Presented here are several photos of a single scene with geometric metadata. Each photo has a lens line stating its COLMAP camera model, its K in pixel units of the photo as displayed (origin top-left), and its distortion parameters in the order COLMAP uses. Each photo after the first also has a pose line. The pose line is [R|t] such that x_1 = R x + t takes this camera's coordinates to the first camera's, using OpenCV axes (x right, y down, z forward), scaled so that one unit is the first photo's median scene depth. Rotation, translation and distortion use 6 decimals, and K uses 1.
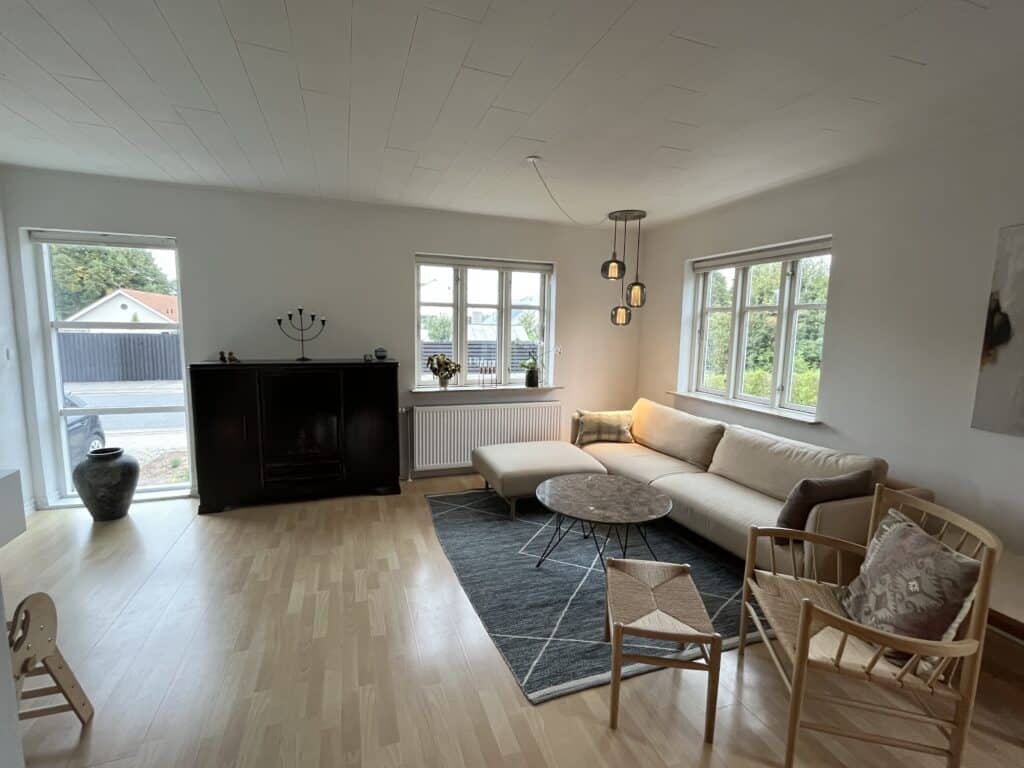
lens RADIAL K [[455.0, 0, 521.9], [0, 455.0, 379.1], [0, 0, 1]] dist [0.001536, 0.000024]
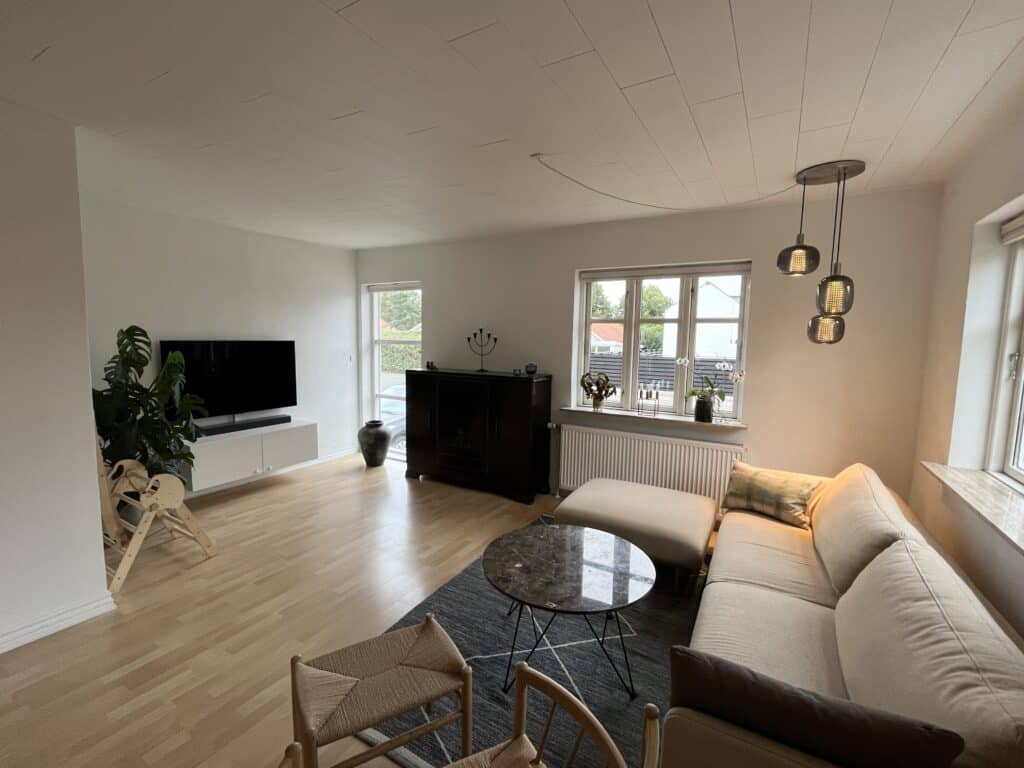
lens RADIAL K [[455.0, 0, 518.1], [0, 455.0, 386.8], [0, 0, 1]] dist [0.001536, 0.000024]
pose [[0.643942, 0.077563, -0.761132, 0.458320], [-0.092927, 0.995411, 0.022818, -0.034237], [0.759410, 0.056036, 0.648195, 0.273096]]
